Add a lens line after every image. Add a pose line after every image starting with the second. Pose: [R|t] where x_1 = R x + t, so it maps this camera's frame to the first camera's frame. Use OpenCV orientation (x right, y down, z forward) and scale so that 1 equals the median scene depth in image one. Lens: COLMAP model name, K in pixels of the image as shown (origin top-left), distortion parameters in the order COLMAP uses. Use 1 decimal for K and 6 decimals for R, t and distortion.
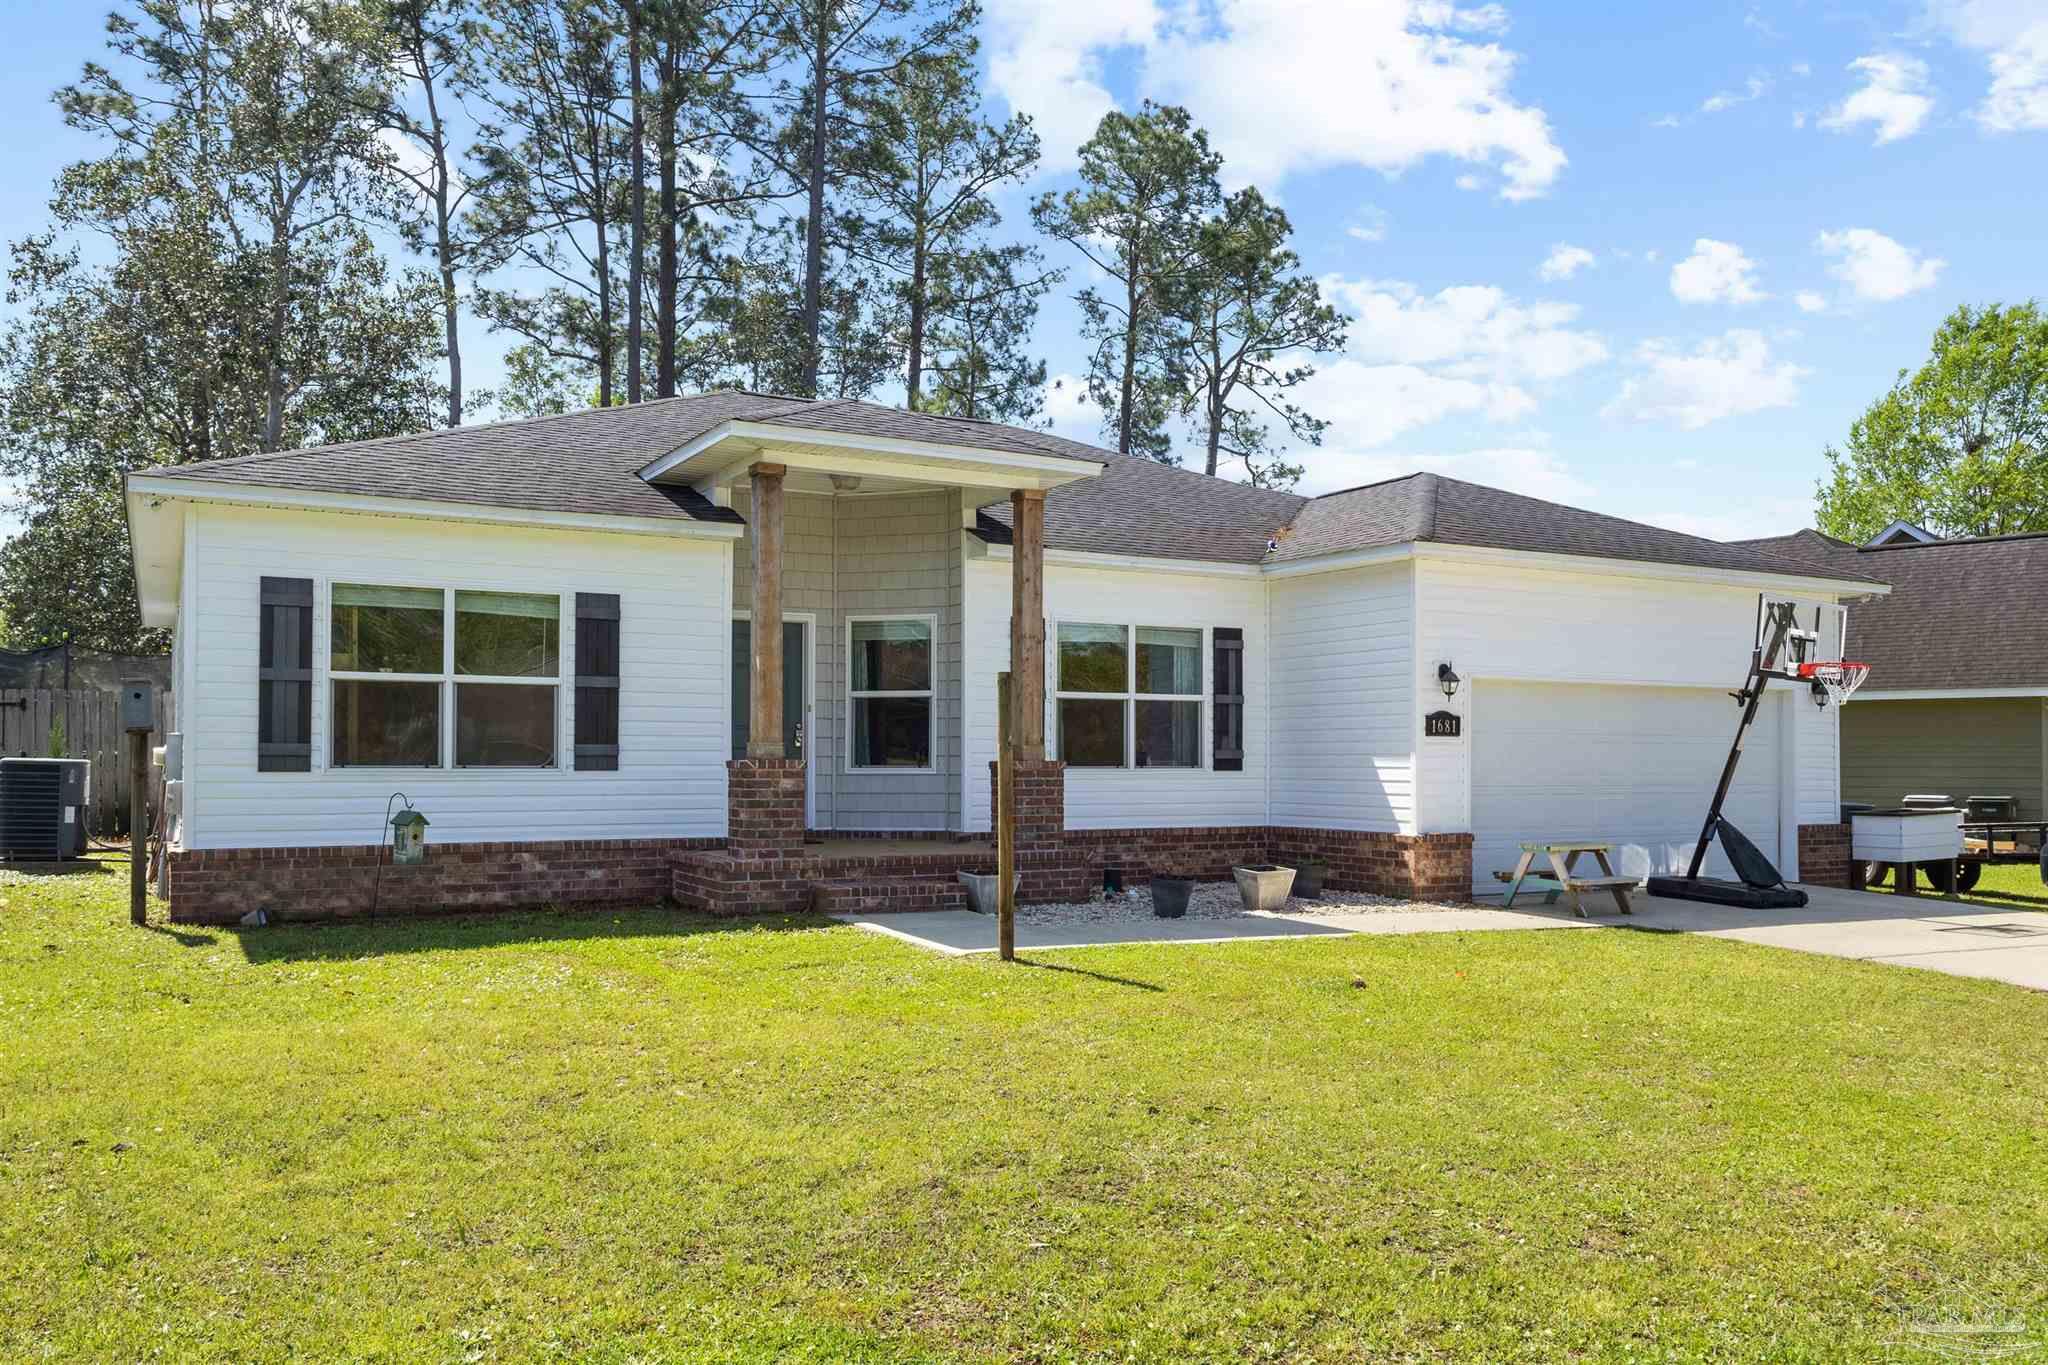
lens RADIAL K [[1585.5, 0, 1029.9], [0, 1585.5, 734.5], [0, 0, 1]] dist [0.008480, 0.001708]
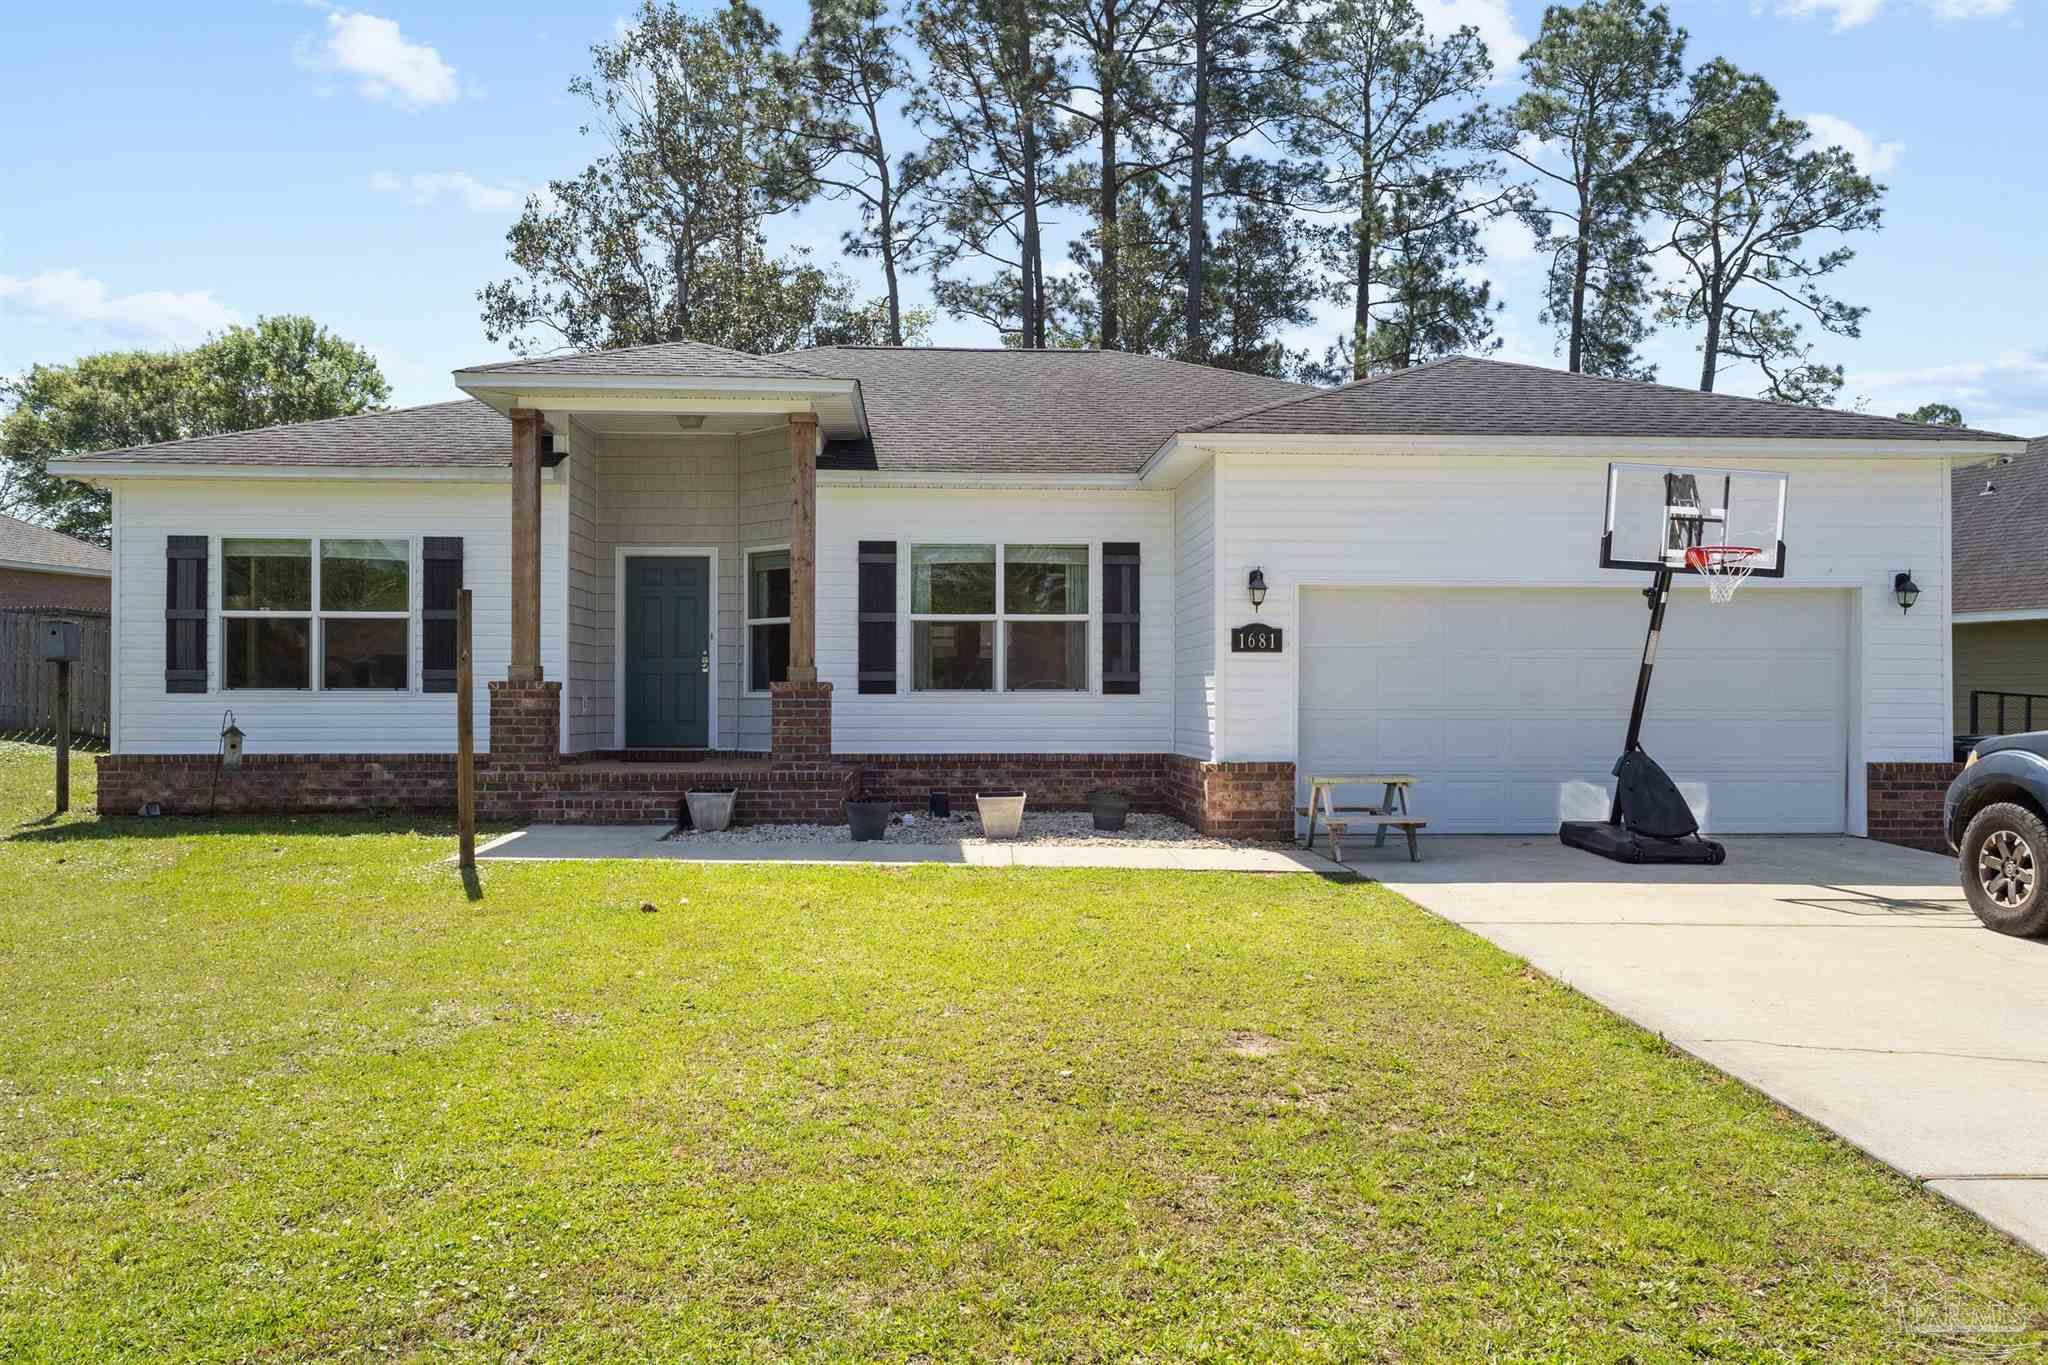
lens RADIAL K [[1495.1, 0, 1024.0], [0, 1495.1, 682.5], [0, 0, 1]] dist [0.012045, 0.001066]
pose [[0.897393, -0.007430, -0.441169, 0.572185], [0.008591, 0.999963, 0.000635, 0.018291], [0.441148, -0.004360, 0.897424, 0.218658]]
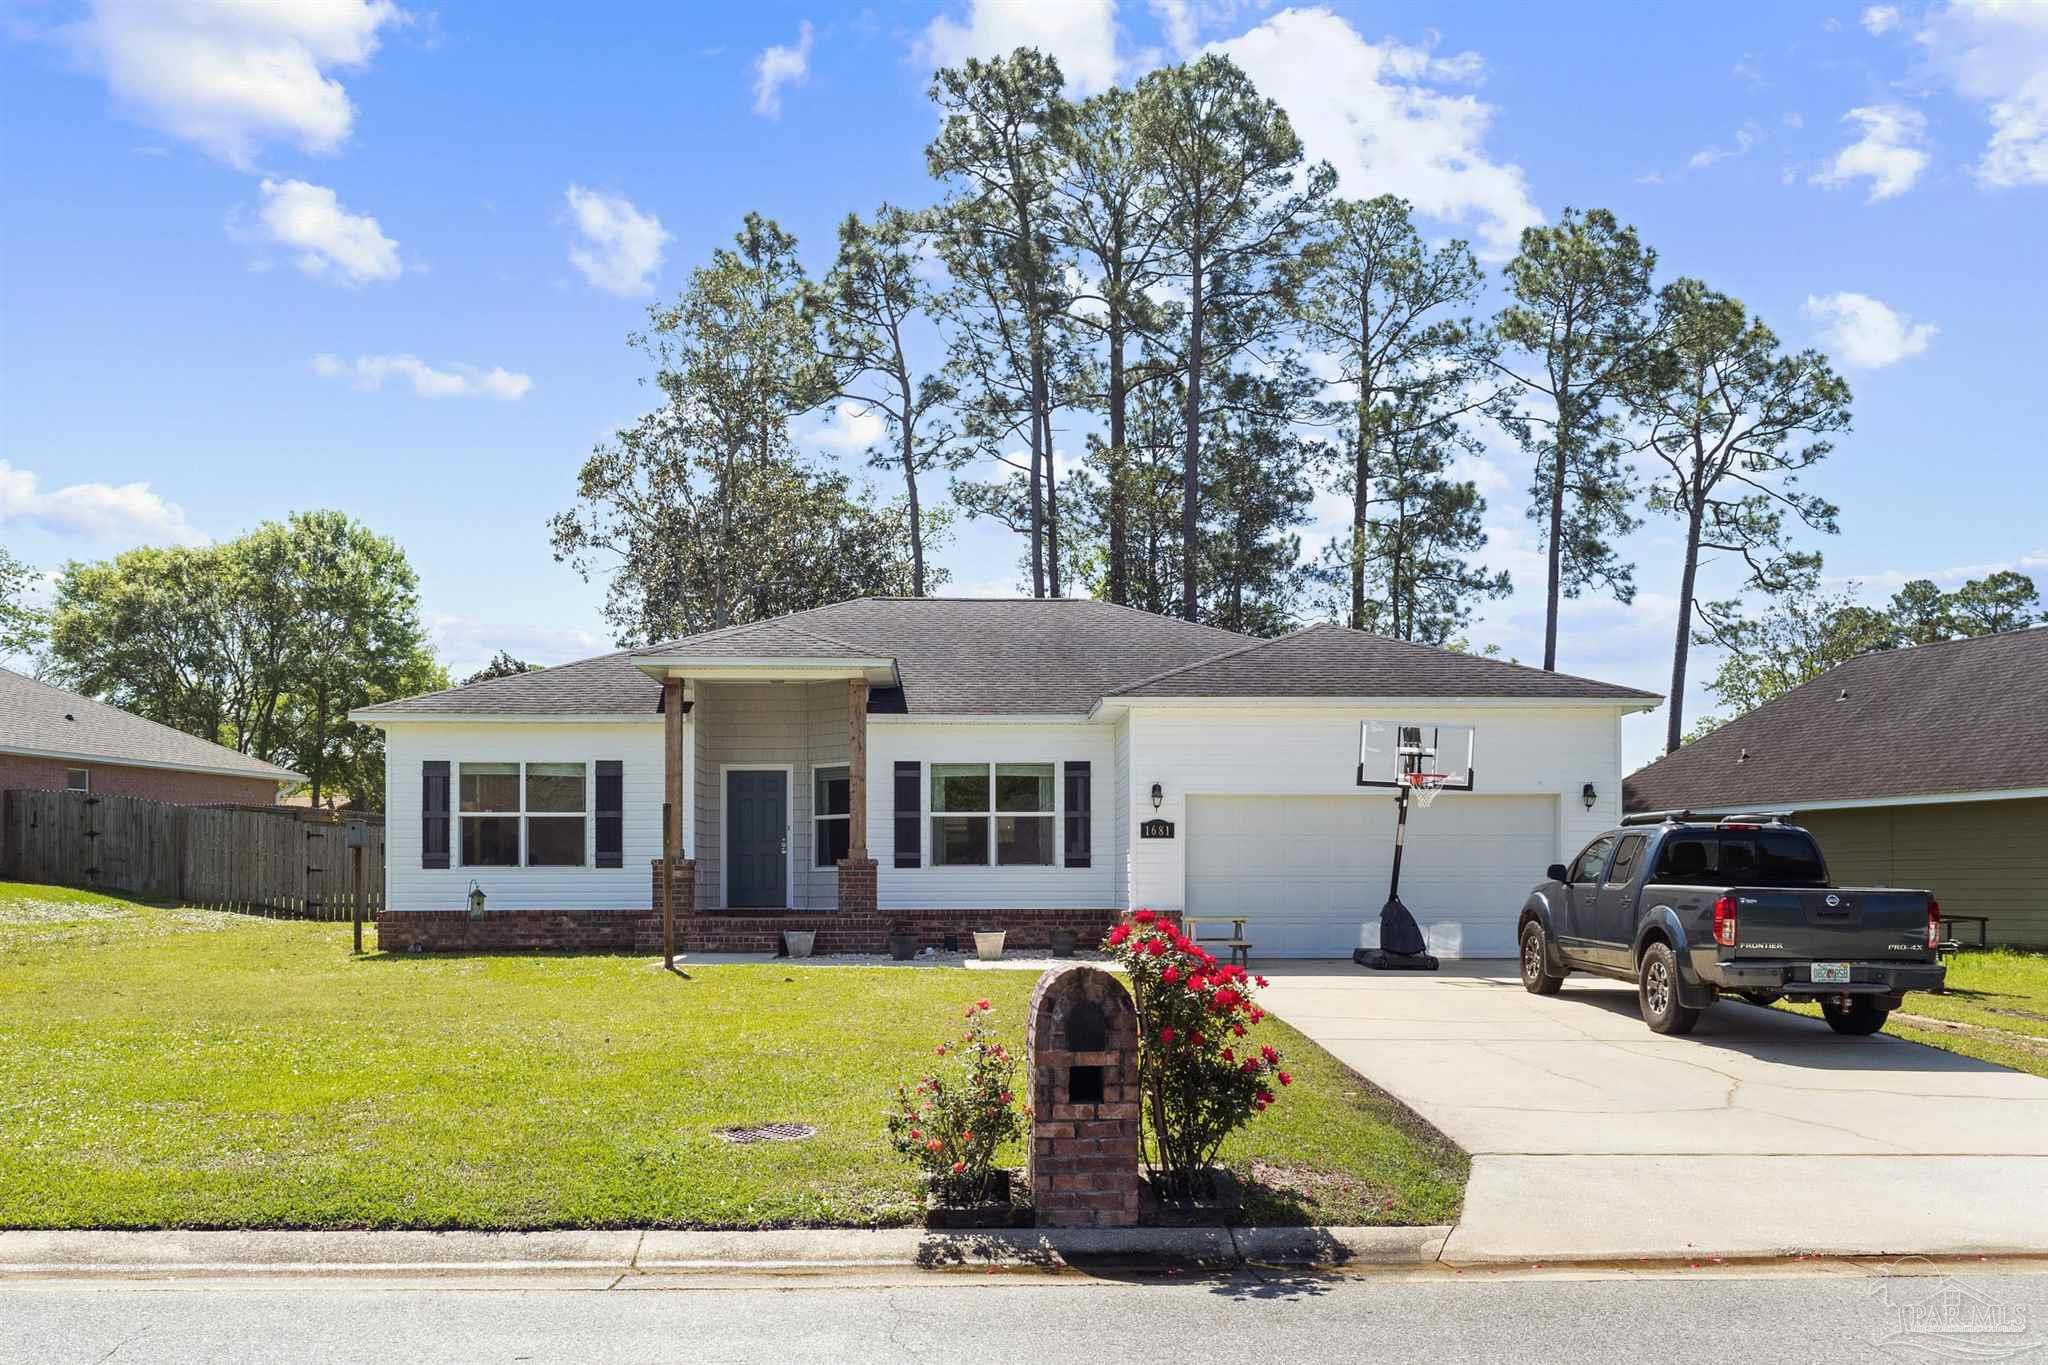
lens RADIAL K [[1699.6, 0, 1026.5], [0, 1699.6, 862.0], [0, 0, 1]] dist [0.006383, 0.000434]
pose [[0.888604, -0.012344, -0.458509, 0.920536], [0.012261, 0.999920, -0.003158, 0.027364], [0.458511, -0.002816, 0.888684, -0.372120]]
